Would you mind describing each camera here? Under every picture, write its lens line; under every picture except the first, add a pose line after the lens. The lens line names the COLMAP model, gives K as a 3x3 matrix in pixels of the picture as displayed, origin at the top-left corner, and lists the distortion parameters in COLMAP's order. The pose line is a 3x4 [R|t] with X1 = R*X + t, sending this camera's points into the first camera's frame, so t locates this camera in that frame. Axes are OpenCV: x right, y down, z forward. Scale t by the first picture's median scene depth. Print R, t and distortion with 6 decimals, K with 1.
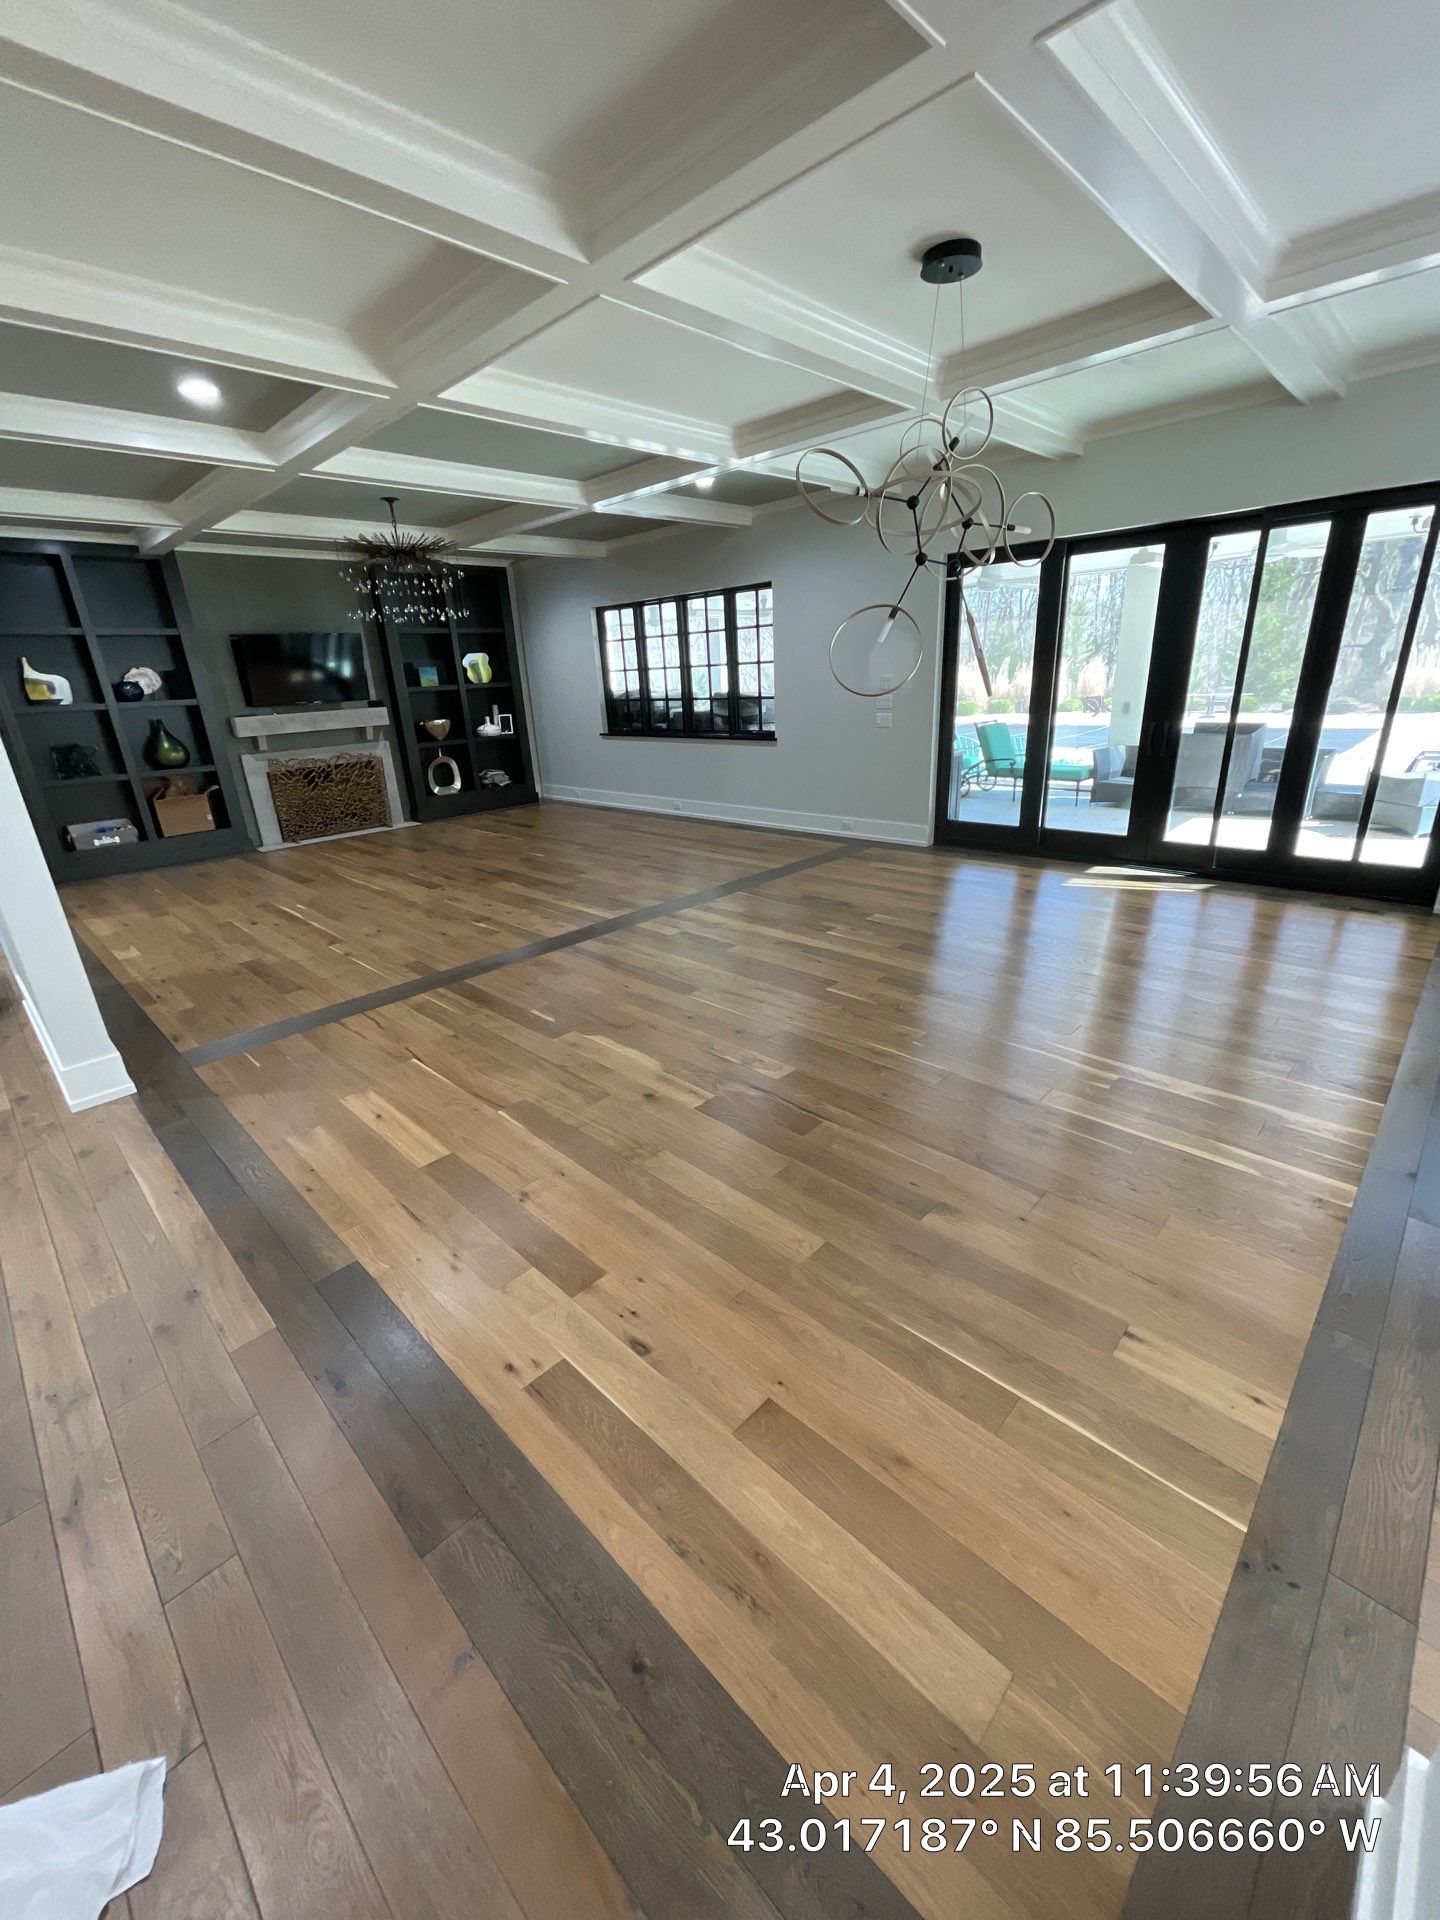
lens RADIAL K [[773.9, 0, 720.0], [0, 773.9, 960.0], [0, 0, 1]] dist [0.003203, -0.000009]
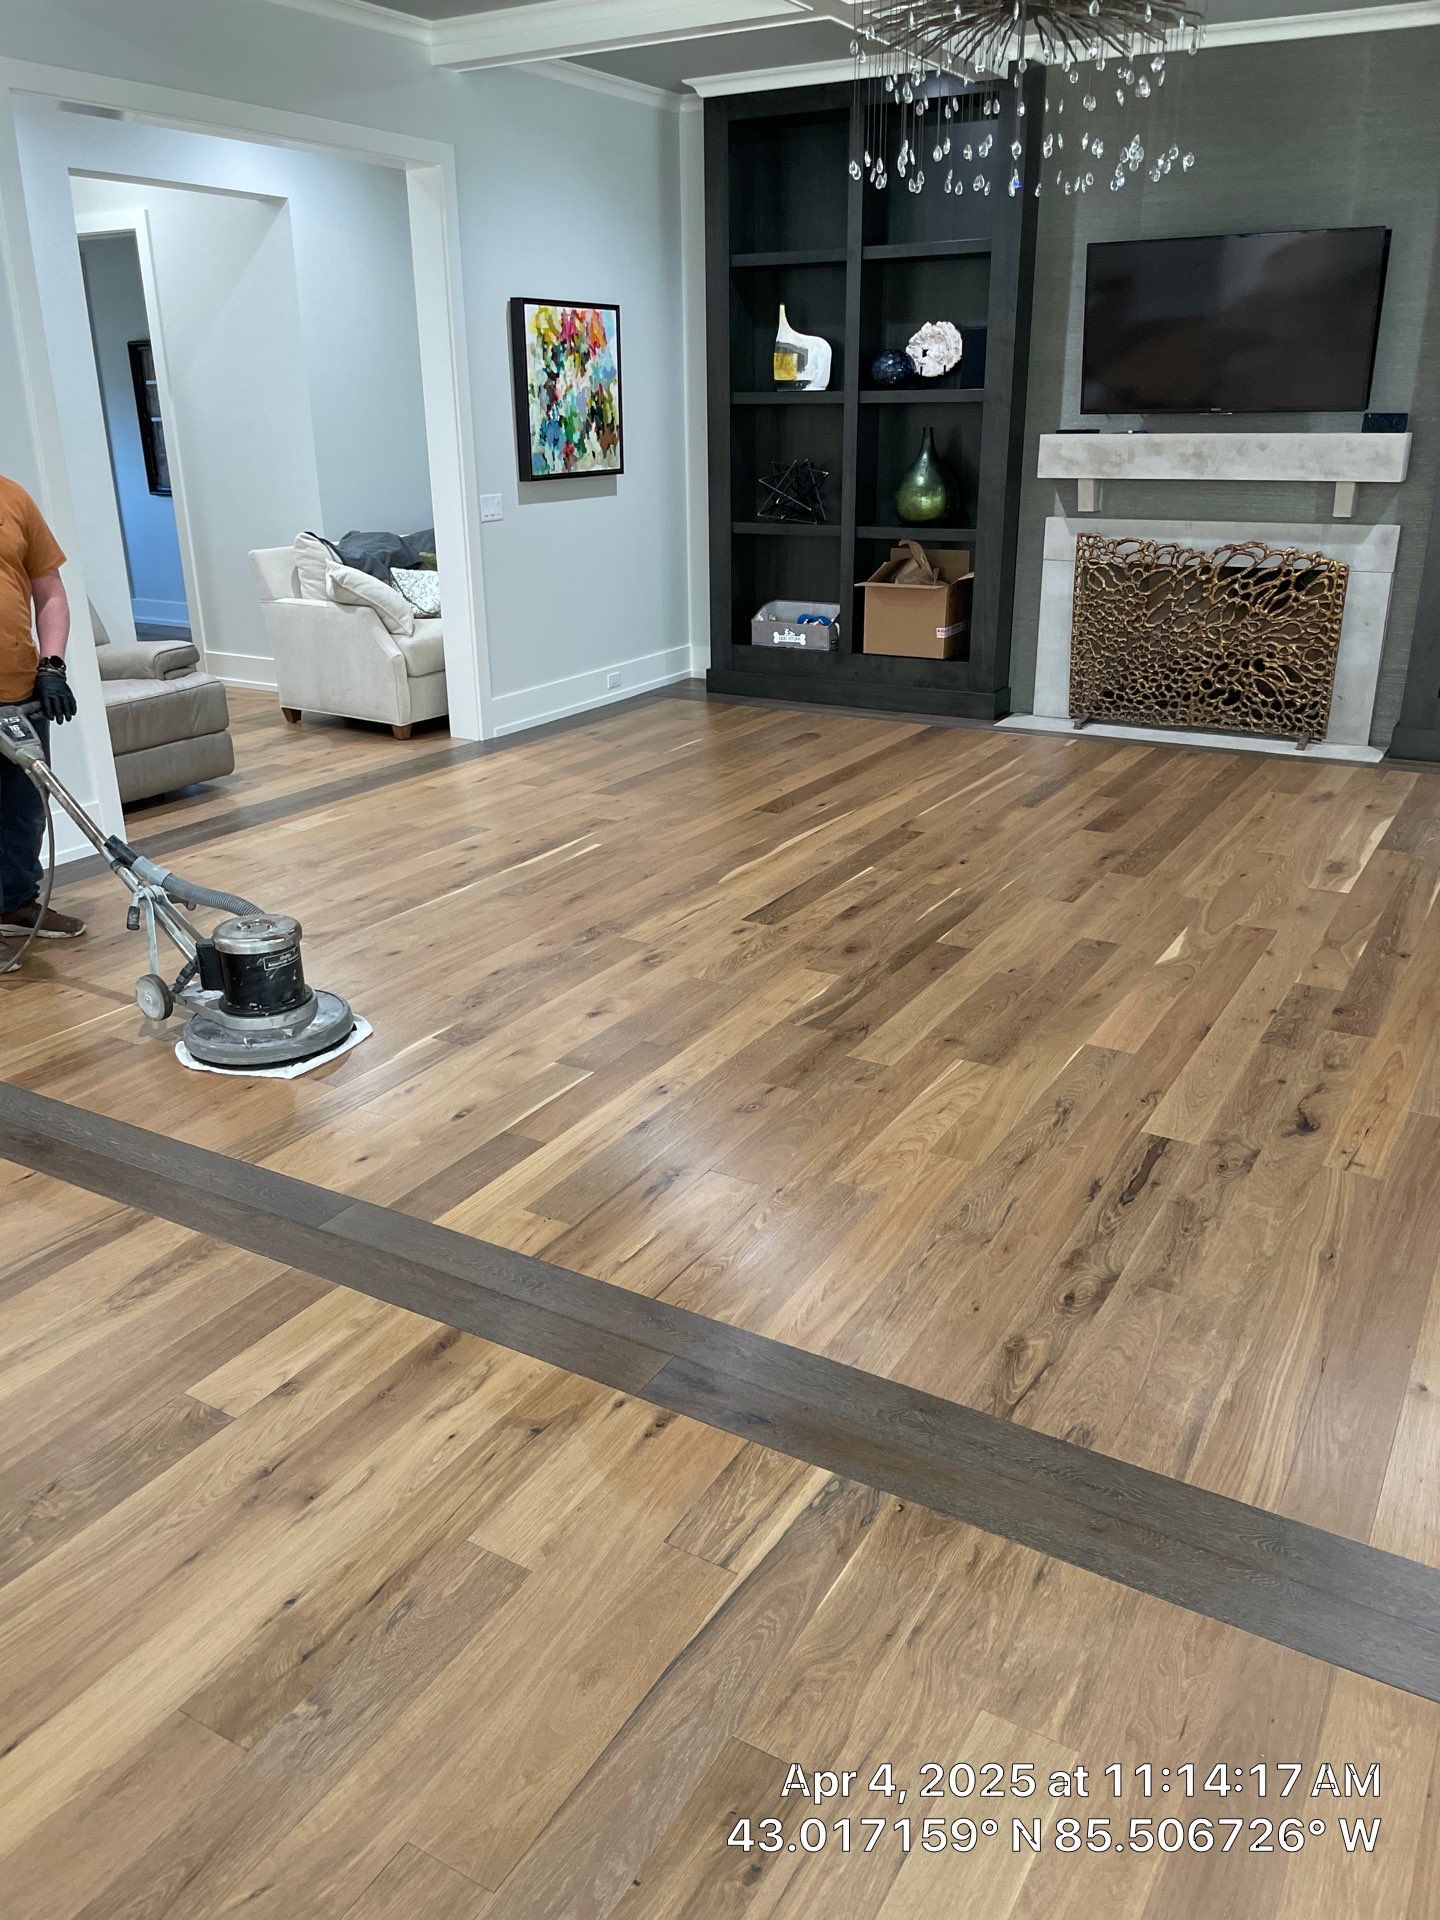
lens RADIAL K [[1457.1, 0, 722.4], [0, 1457.1, 977.8], [0, 0, 1]] dist [0.010936, -0.003420]
pose [[0.240841, 0.398670, -0.884906, 0.232985], [-0.340299, 0.888550, 0.307694, -0.239848], [0.908951, 0.227027, 0.349666, 0.628883]]
